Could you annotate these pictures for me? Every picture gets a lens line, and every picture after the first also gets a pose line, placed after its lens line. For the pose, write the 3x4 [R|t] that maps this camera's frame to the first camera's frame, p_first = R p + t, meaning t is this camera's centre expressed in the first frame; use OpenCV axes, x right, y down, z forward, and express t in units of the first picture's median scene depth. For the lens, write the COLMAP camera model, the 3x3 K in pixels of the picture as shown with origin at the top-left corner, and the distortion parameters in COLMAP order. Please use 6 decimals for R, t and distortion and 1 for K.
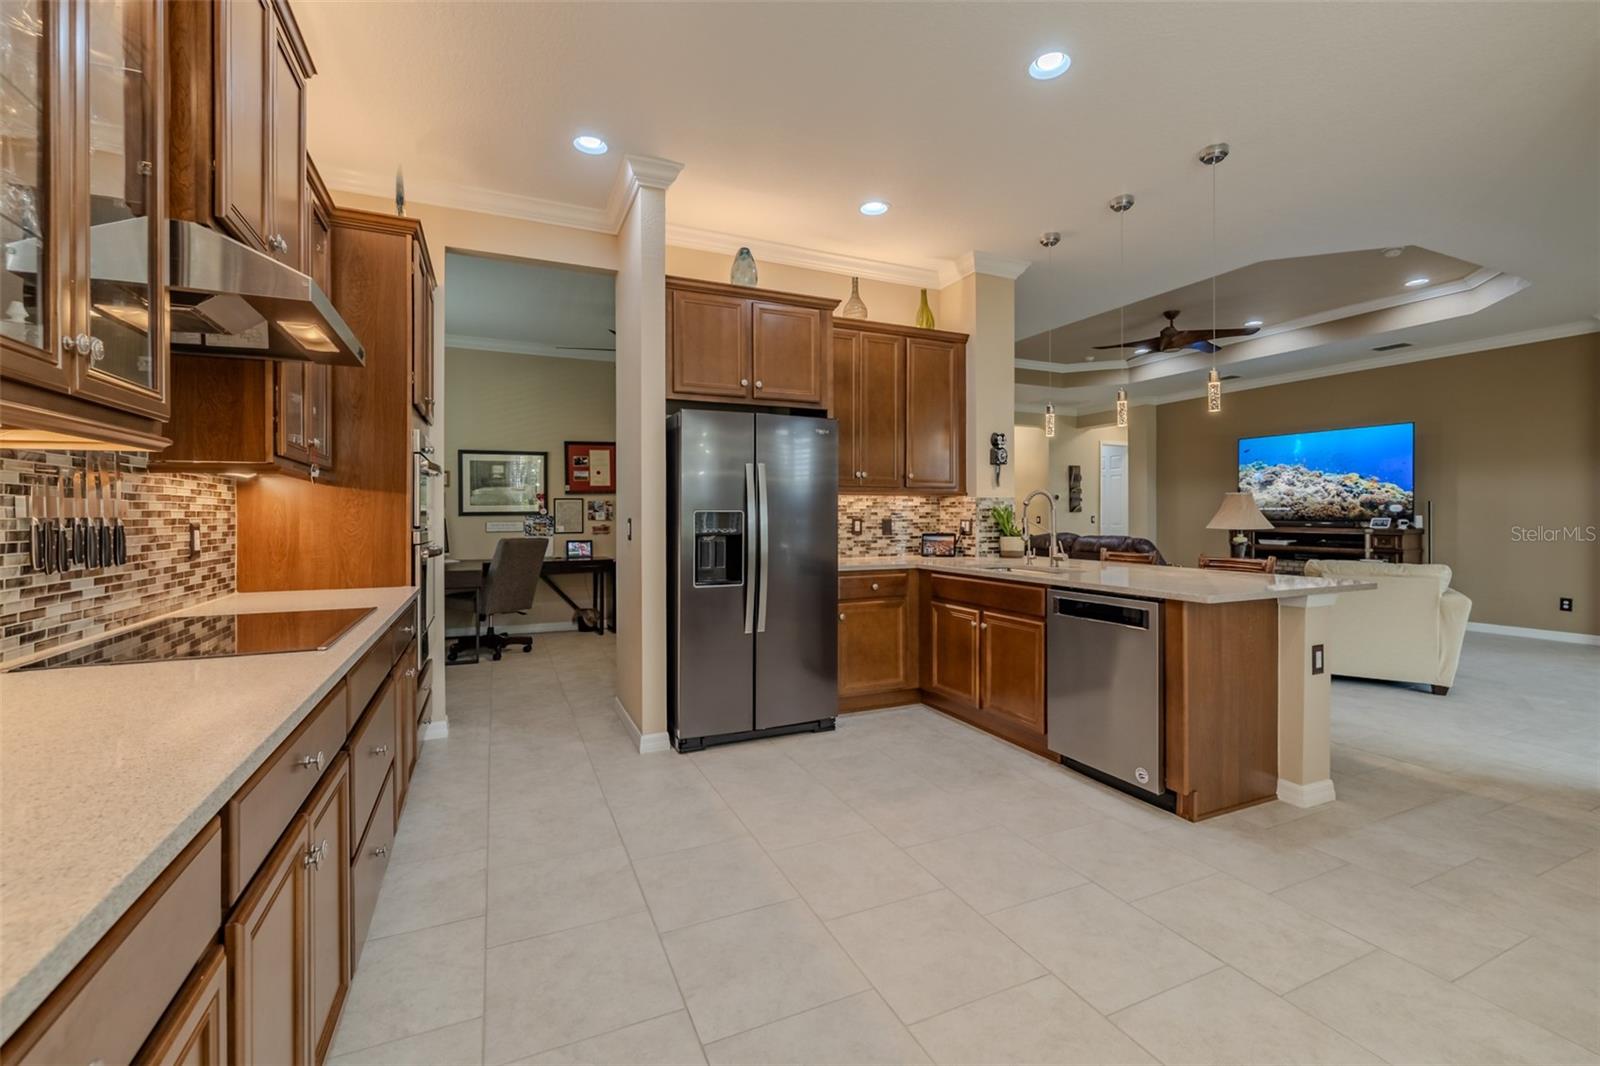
lens RADIAL K [[680.8, 0, 806.5], [0, 680.8, 516.8], [0, 0, 1]] dist [0.001177, -0.000078]
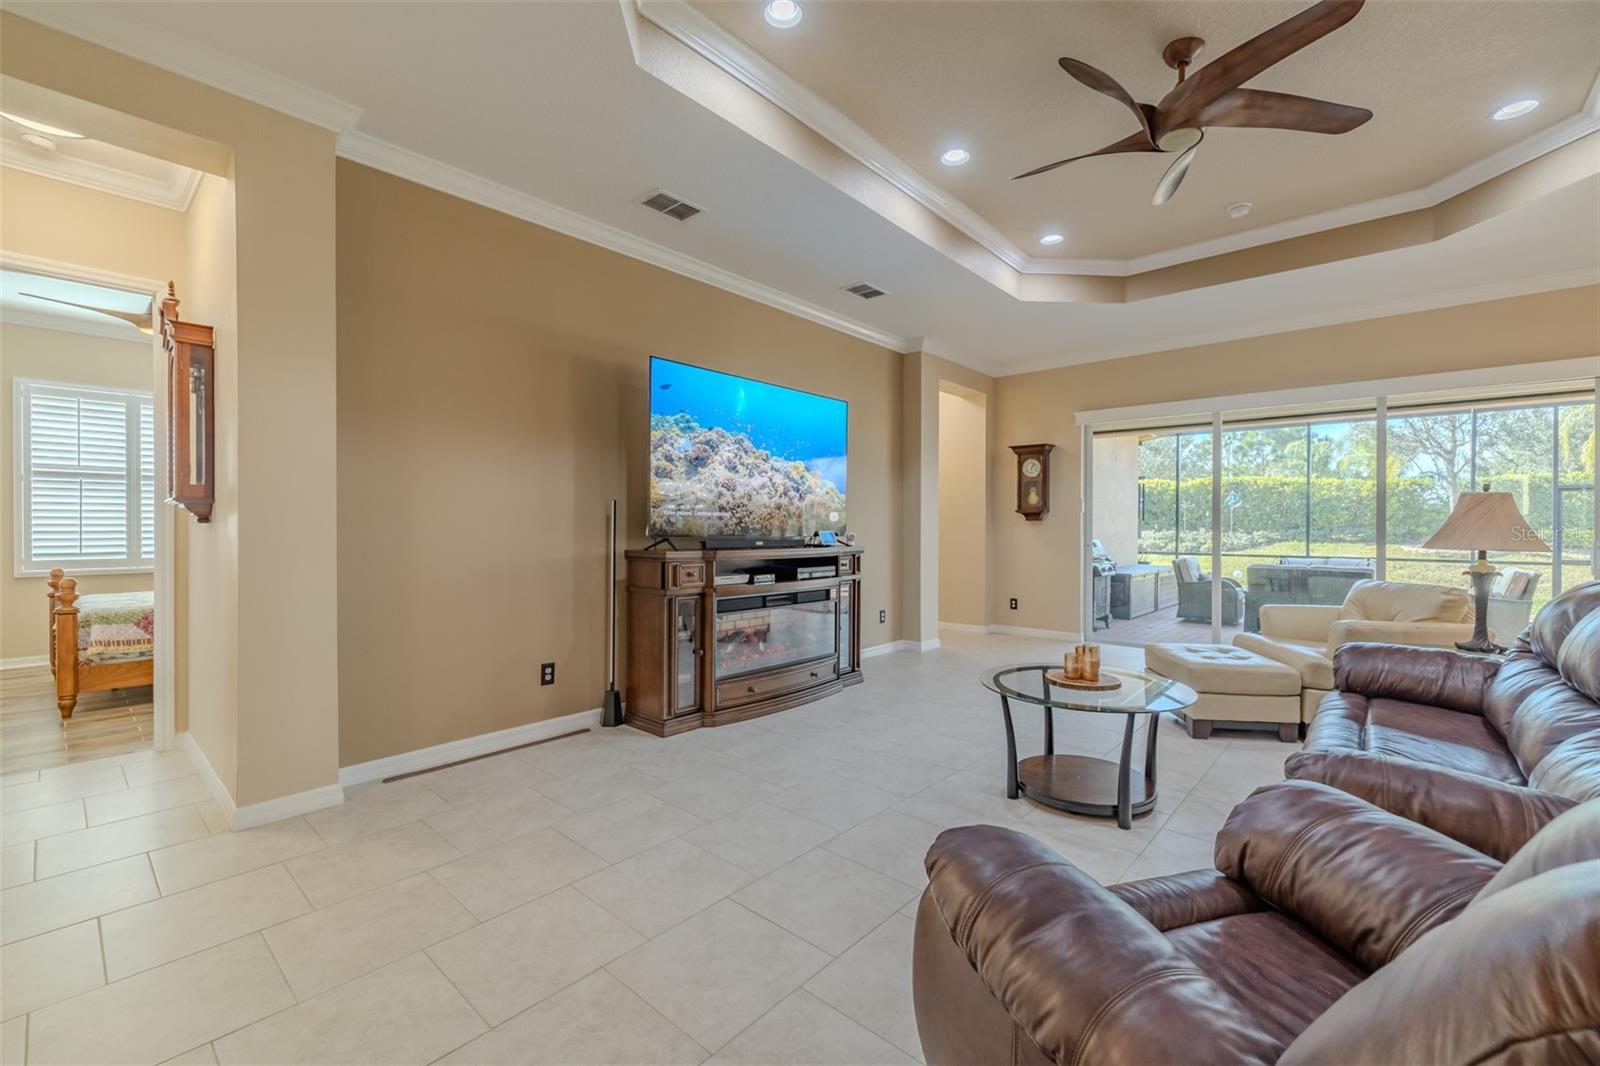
lens RADIAL K [[669.5, 0, 801.3], [0, 669.5, 526.4], [0, 0, 1]] dist [-0.000848, -0.000730]
pose [[-0.400156, -0.001328, 0.916446, 0.222063], [0.000763, 0.999998, 0.001782, -0.003680], [-0.916447, 0.001412, -0.400154, 1.235833]]
